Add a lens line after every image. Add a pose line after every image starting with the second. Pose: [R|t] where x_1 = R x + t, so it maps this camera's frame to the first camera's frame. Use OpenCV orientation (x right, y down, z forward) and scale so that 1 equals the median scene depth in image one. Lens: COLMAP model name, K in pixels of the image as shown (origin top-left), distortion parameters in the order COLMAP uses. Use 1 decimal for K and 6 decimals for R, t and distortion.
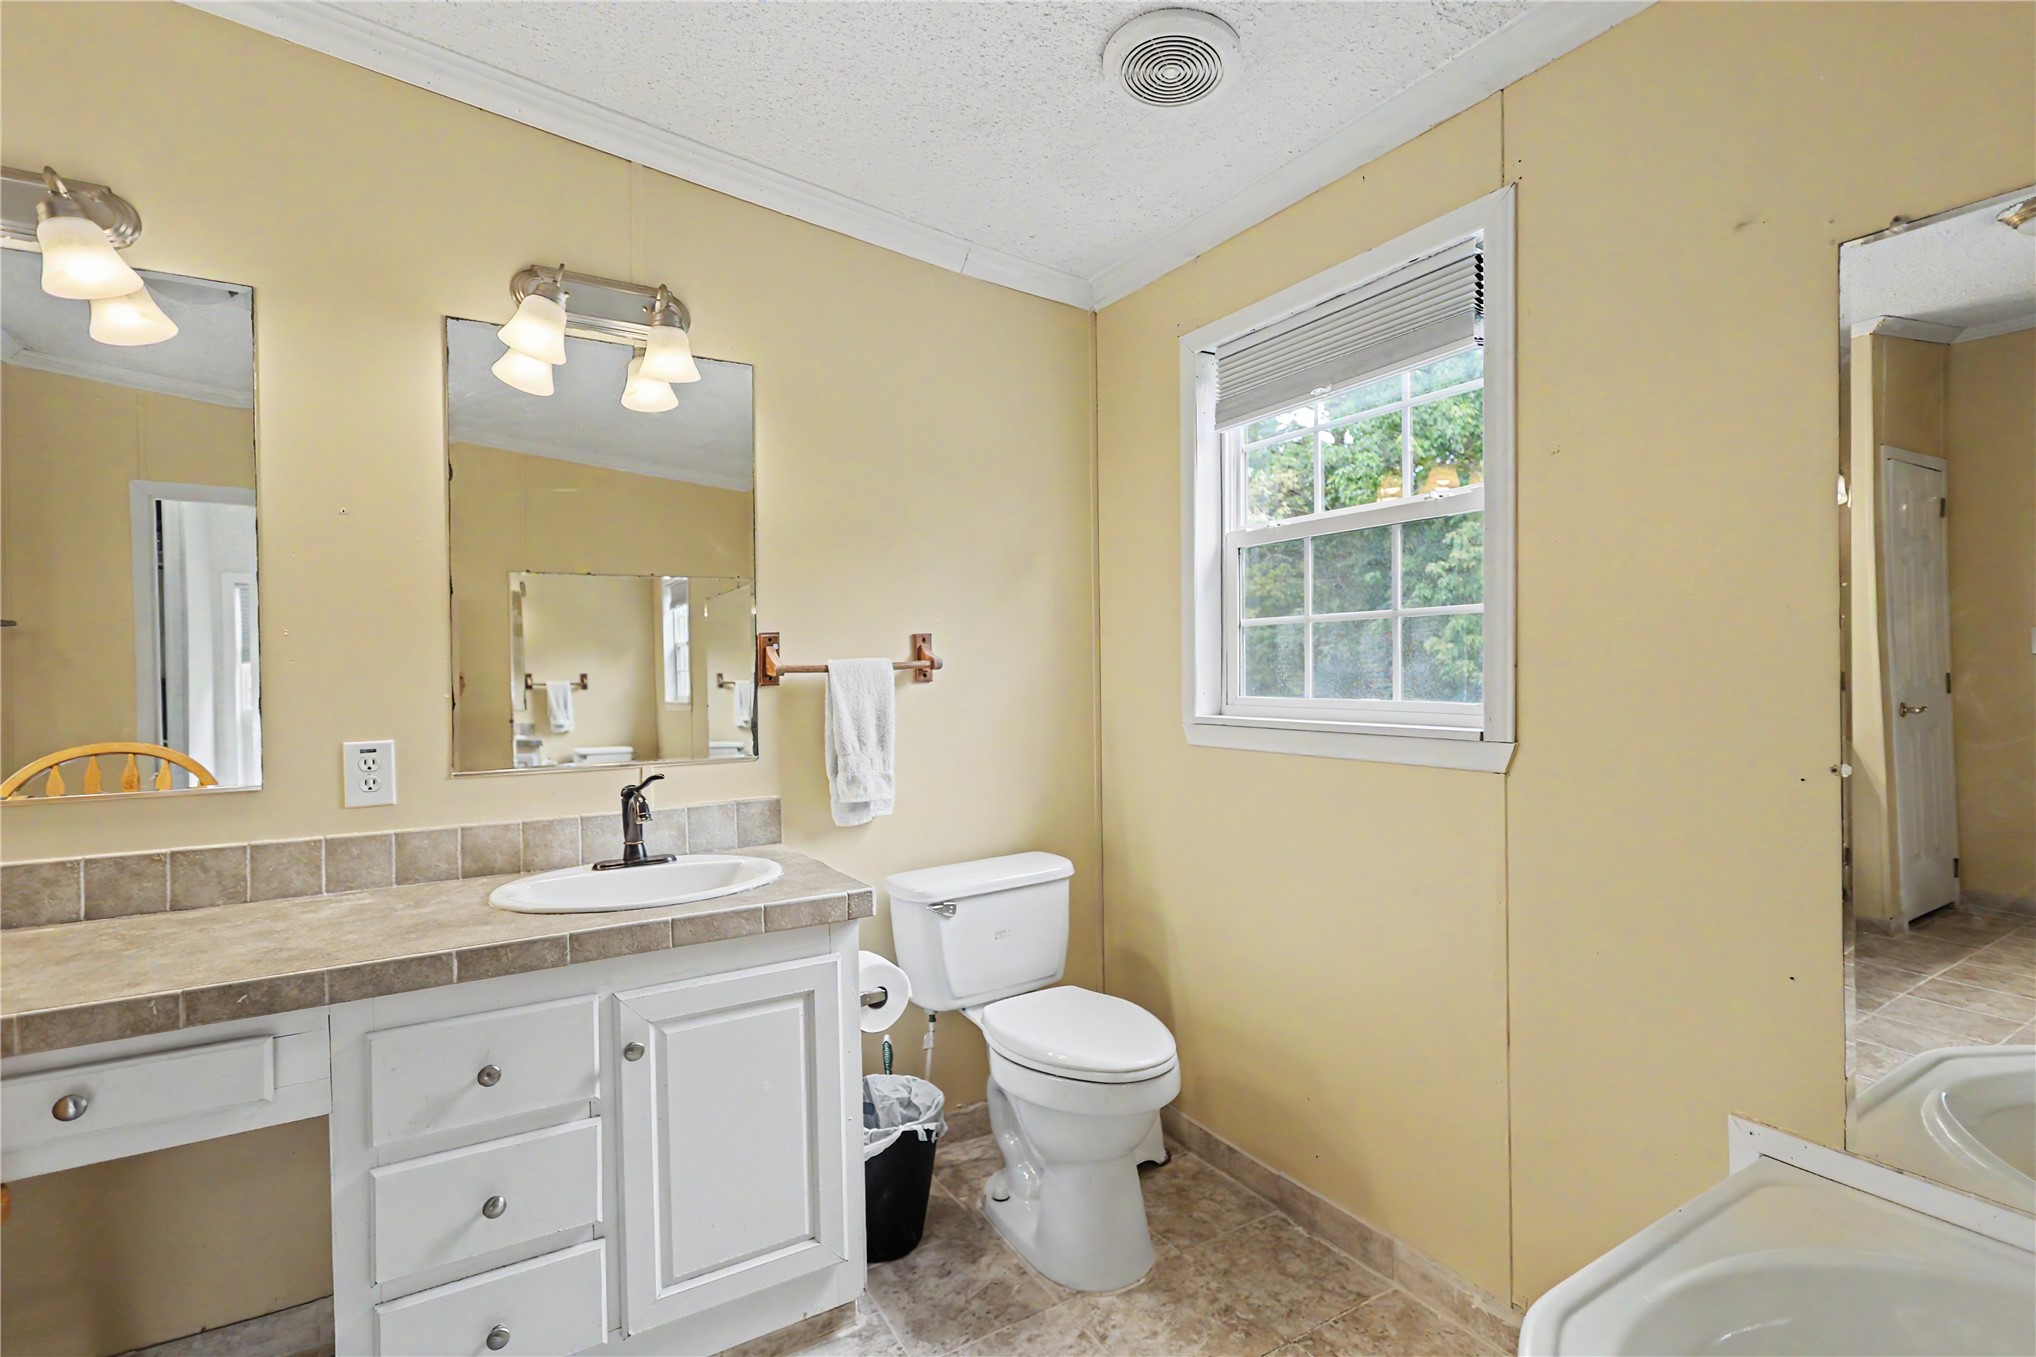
lens RADIAL K [[949.3, 0, 1019.6], [0, 949.3, 672.1], [0, 0, 1]] dist [0.011377, 0.000273]
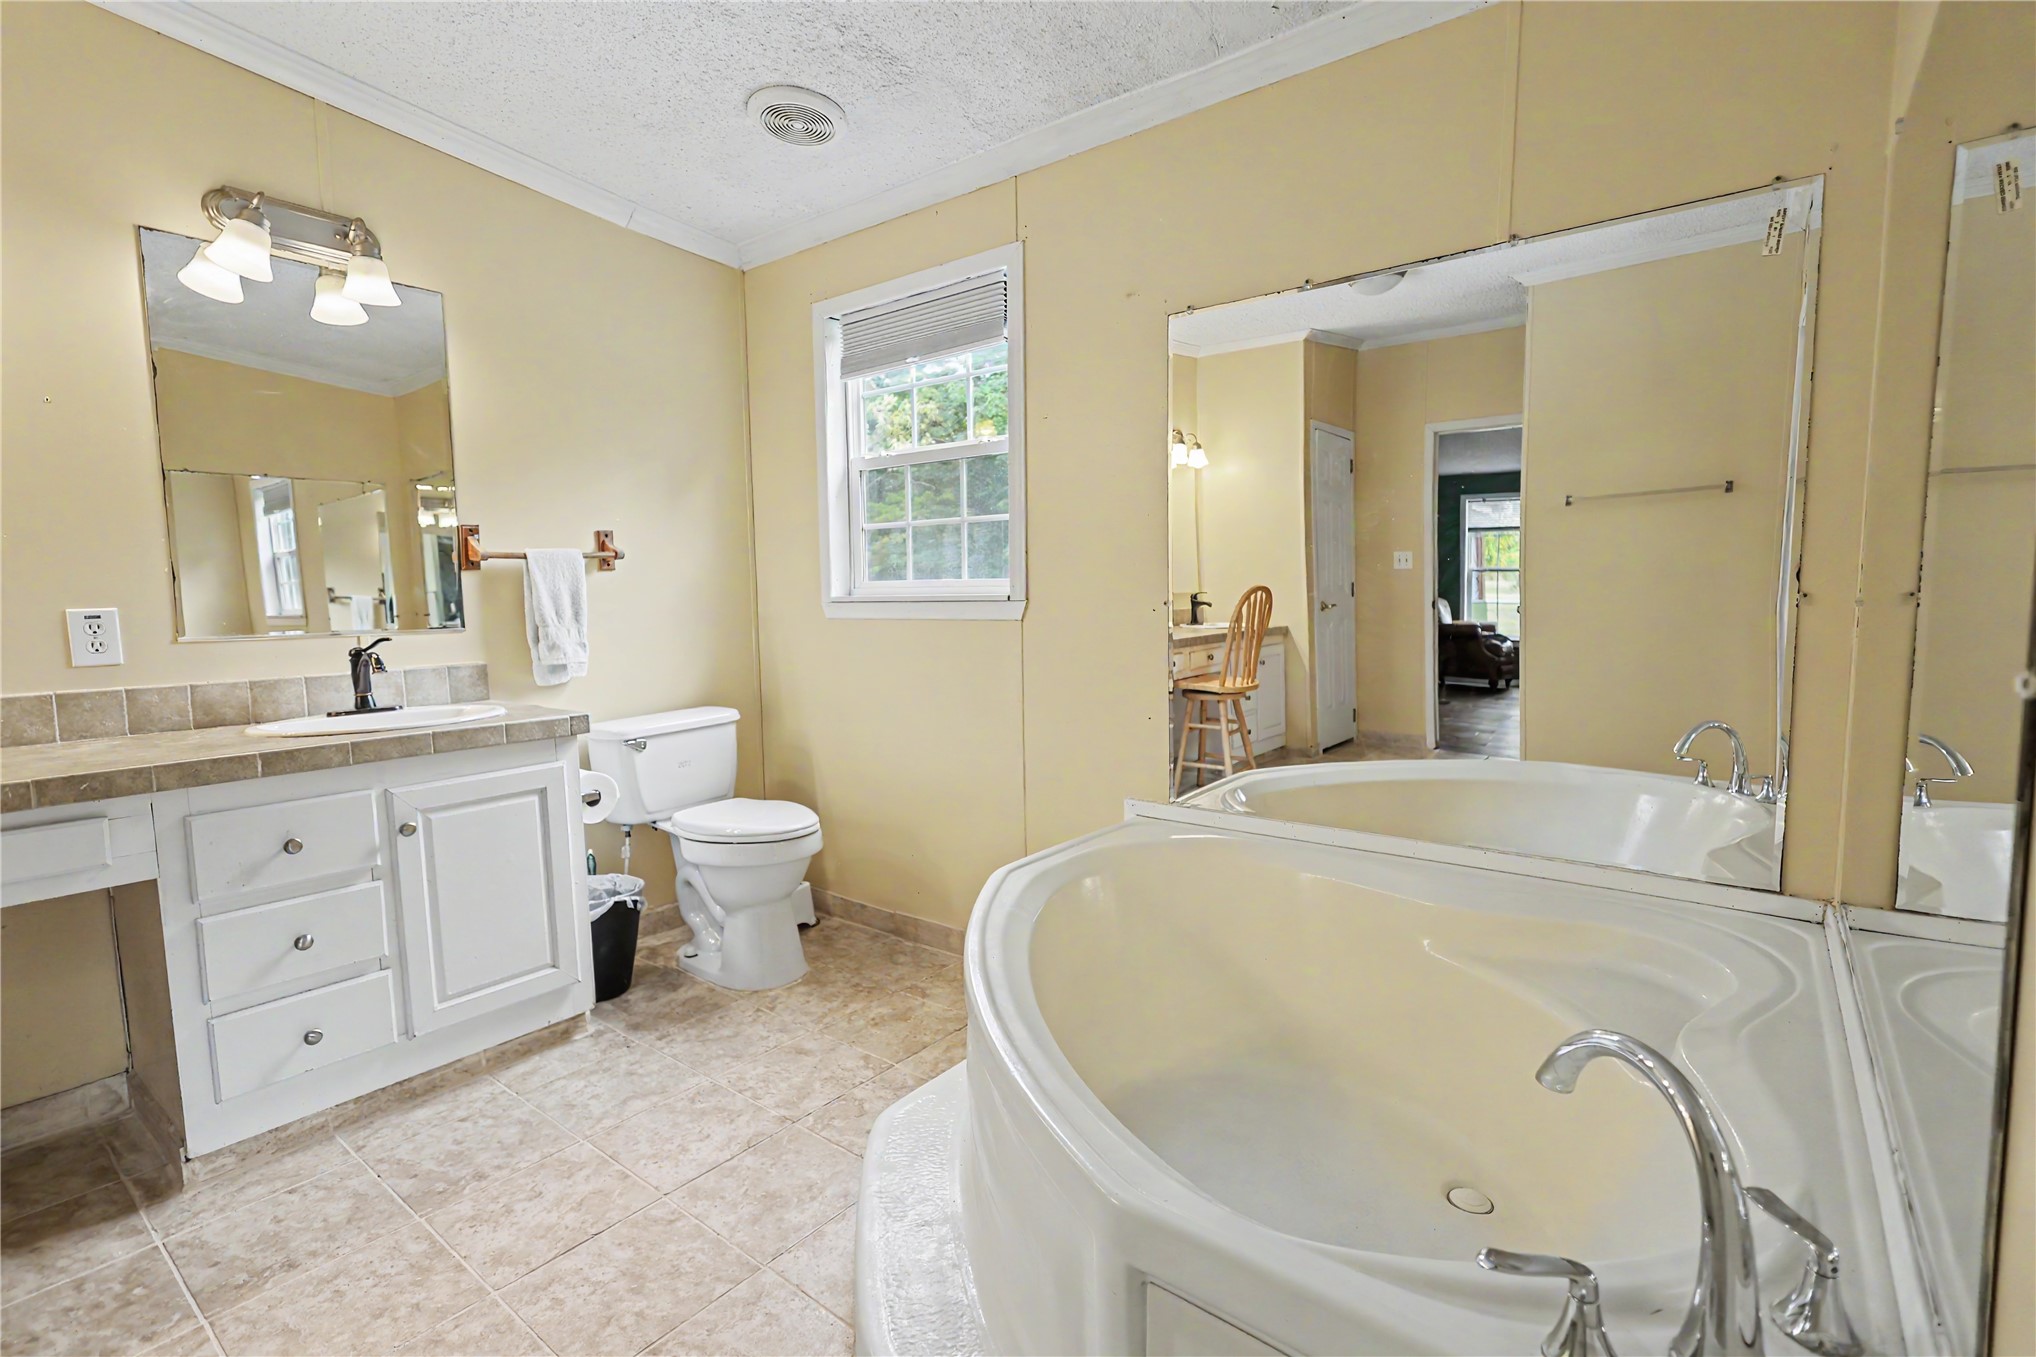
lens RADIAL K [[929.8, 0, 1018.0], [0, 929.8, 678.5], [0, 0, 1]] dist [-0.000454, 0.000617]
pose [[0.934411, -0.034752, 0.354499, -0.043942], [0.003959, 0.996181, 0.087222, 0.056585], [-0.356176, -0.080098, 0.930980, -0.381968]]
